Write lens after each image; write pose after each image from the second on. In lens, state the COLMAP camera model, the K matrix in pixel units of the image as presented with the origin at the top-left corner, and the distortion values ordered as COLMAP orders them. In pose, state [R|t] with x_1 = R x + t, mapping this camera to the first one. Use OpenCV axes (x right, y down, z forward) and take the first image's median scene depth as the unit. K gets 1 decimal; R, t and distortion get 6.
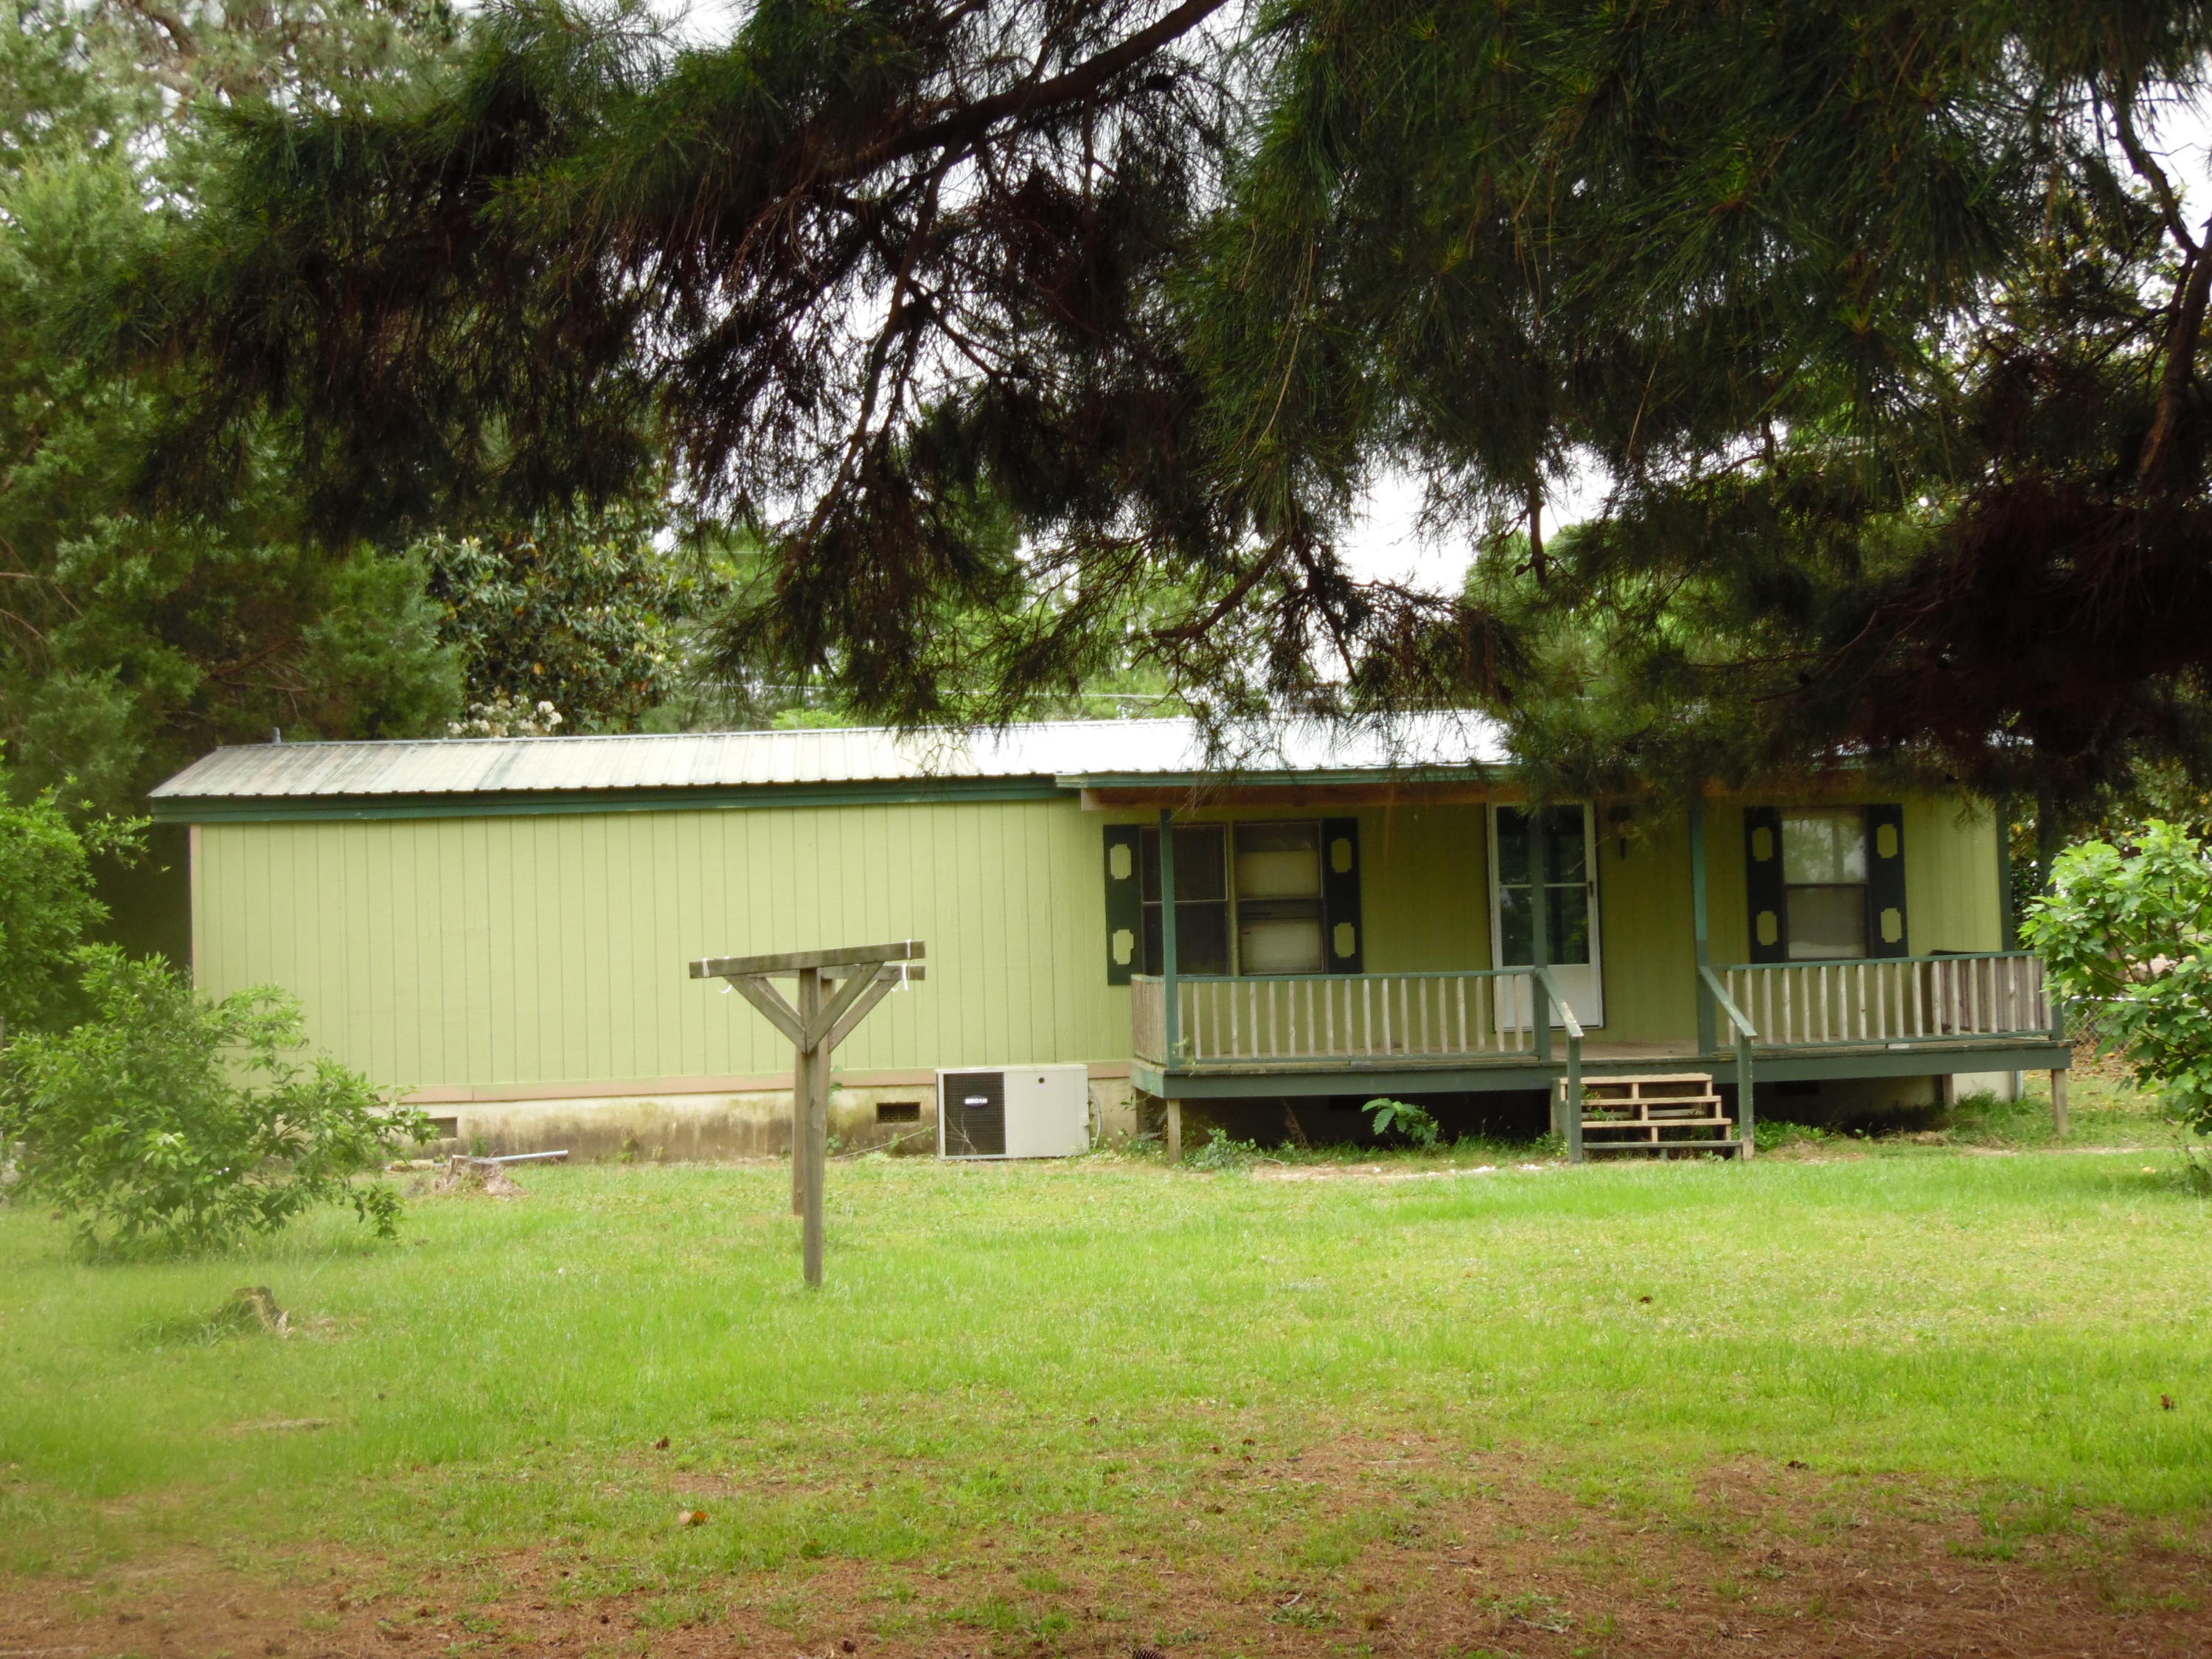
lens RADIAL K [[3754.5, 0, 1106.0], [0, 3754.5, 829.5], [0, 0, 1]] dist [0.127476, -0.141776]
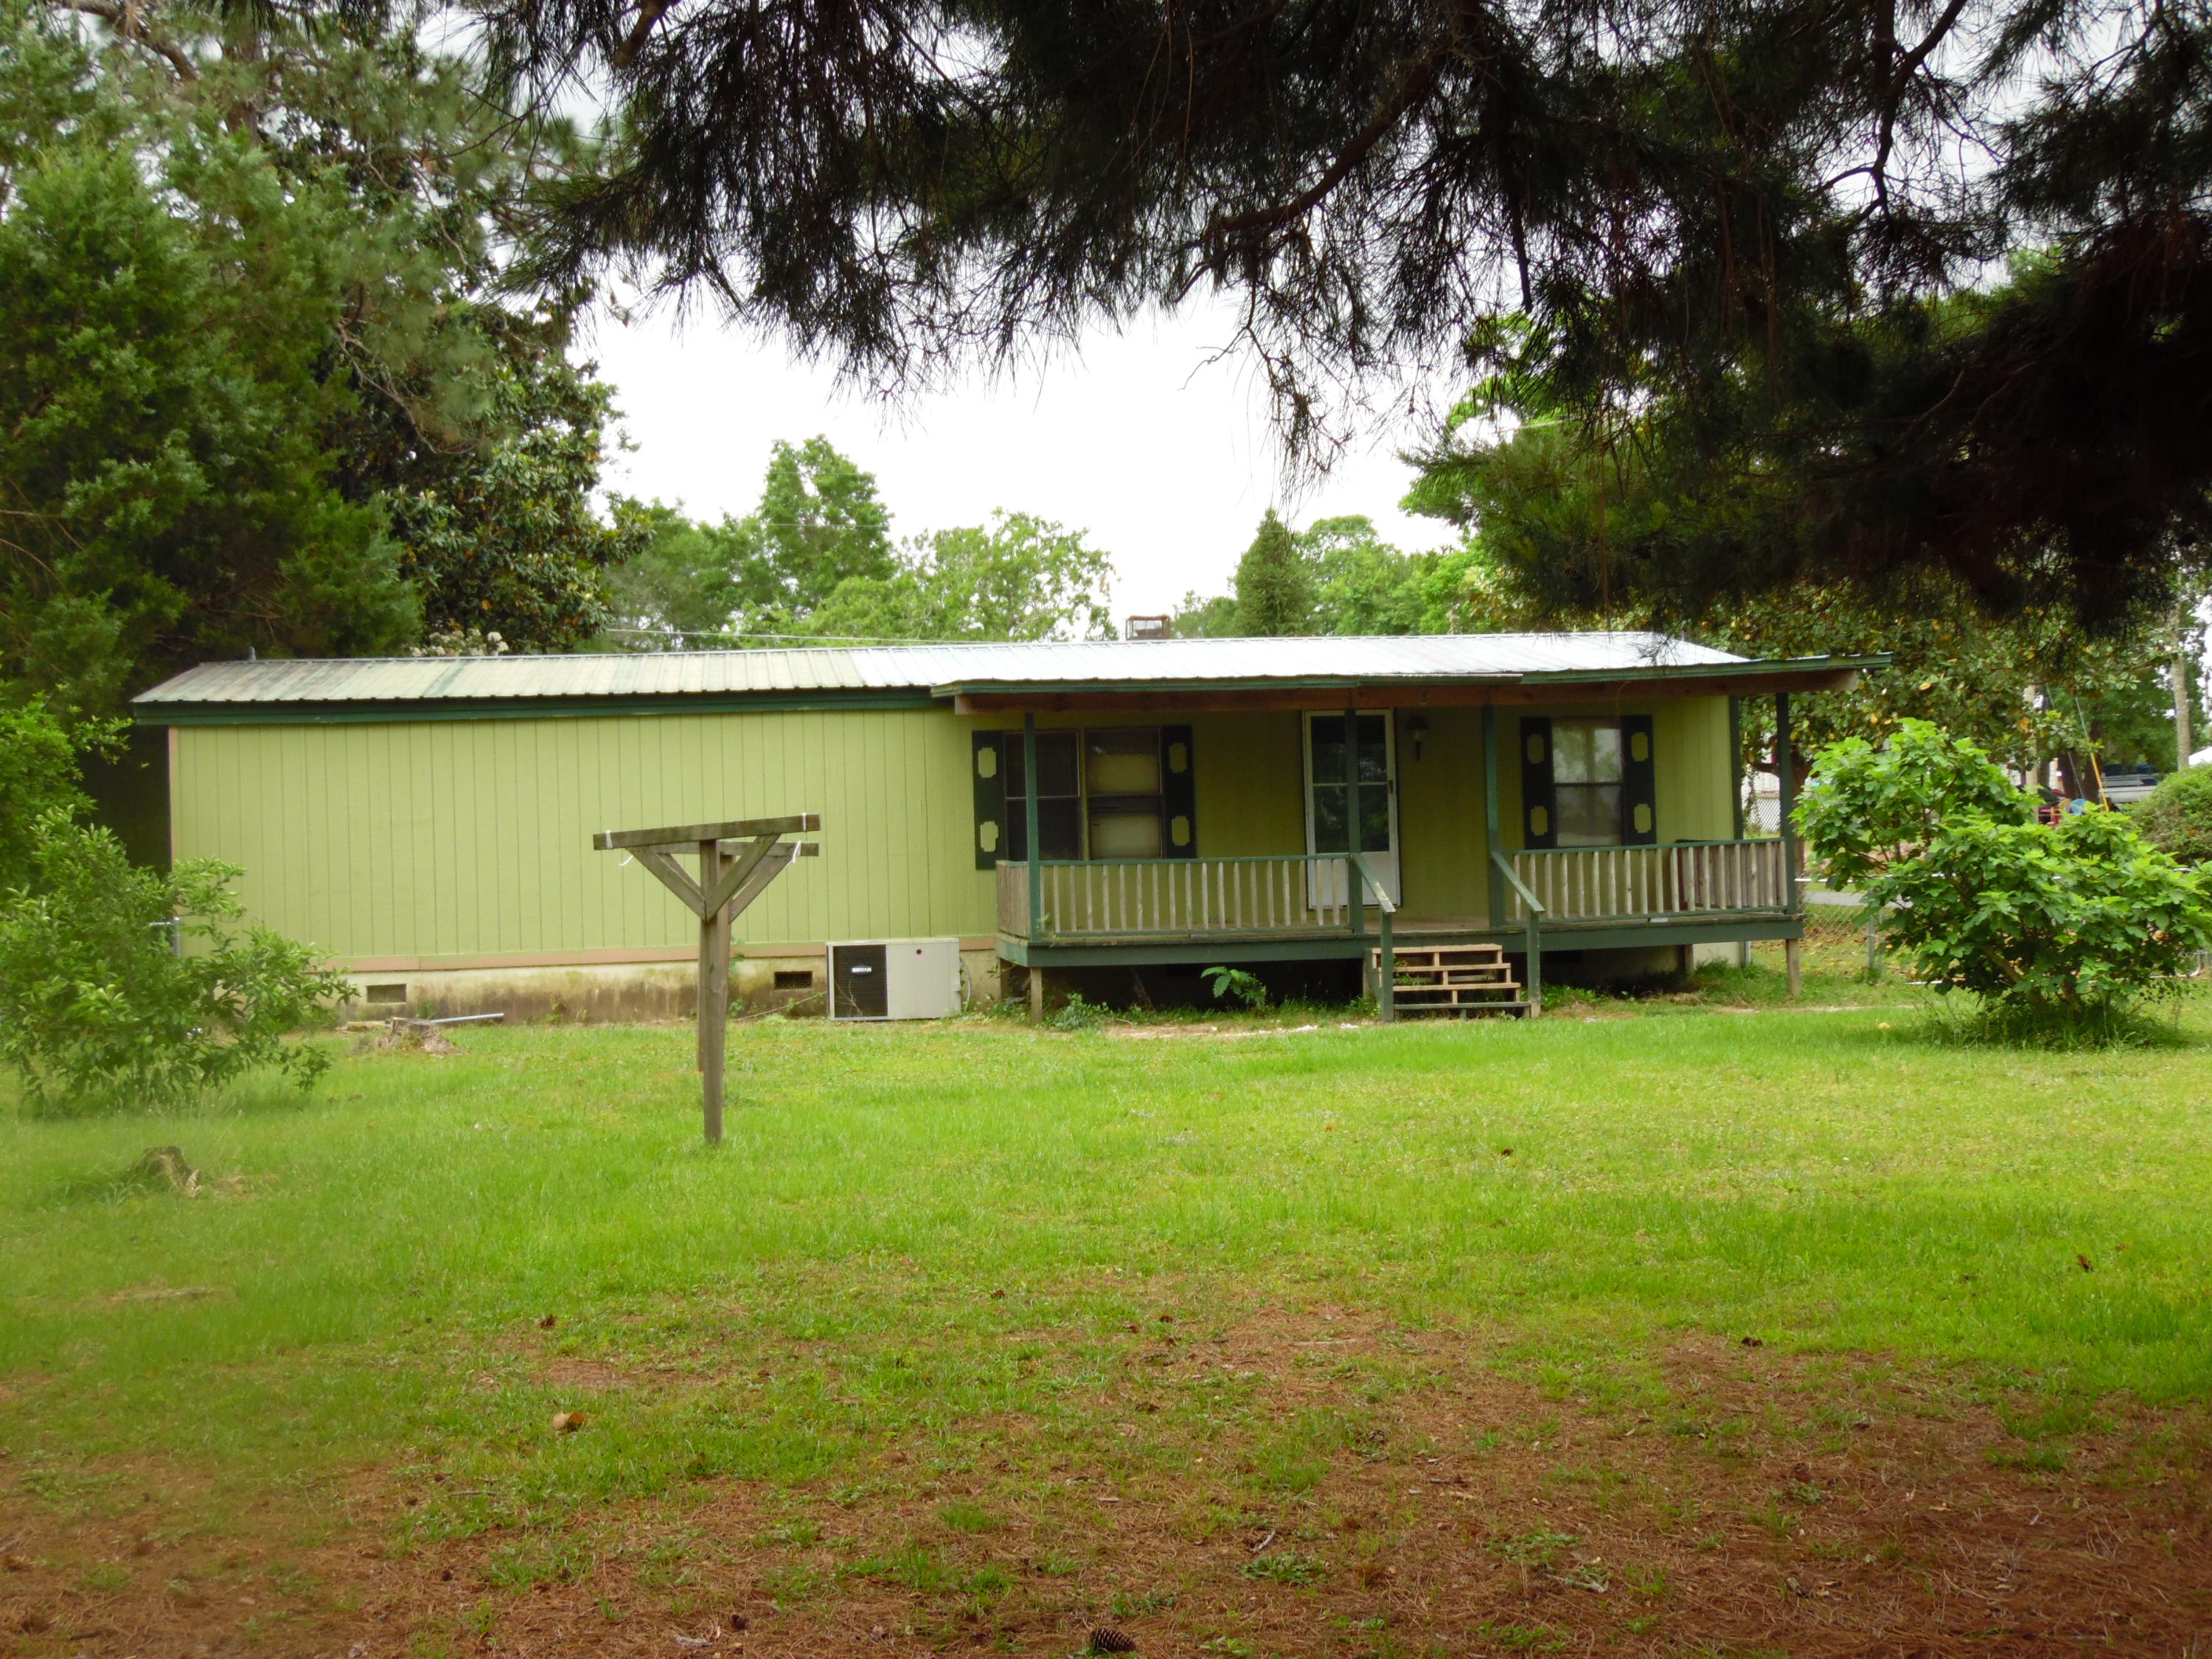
lens RADIAL K [[2792.5, 0, 1106.0], [0, 2792.5, 829.5], [0, 0, 1]] dist [-0.005539, -0.013032]
pose [[0.998377, 0.001322, 0.056928, -0.009295], [-0.002470, 0.999795, 0.020096, 0.013068], [-0.056889, -0.020204, 0.998176, 0.157585]]
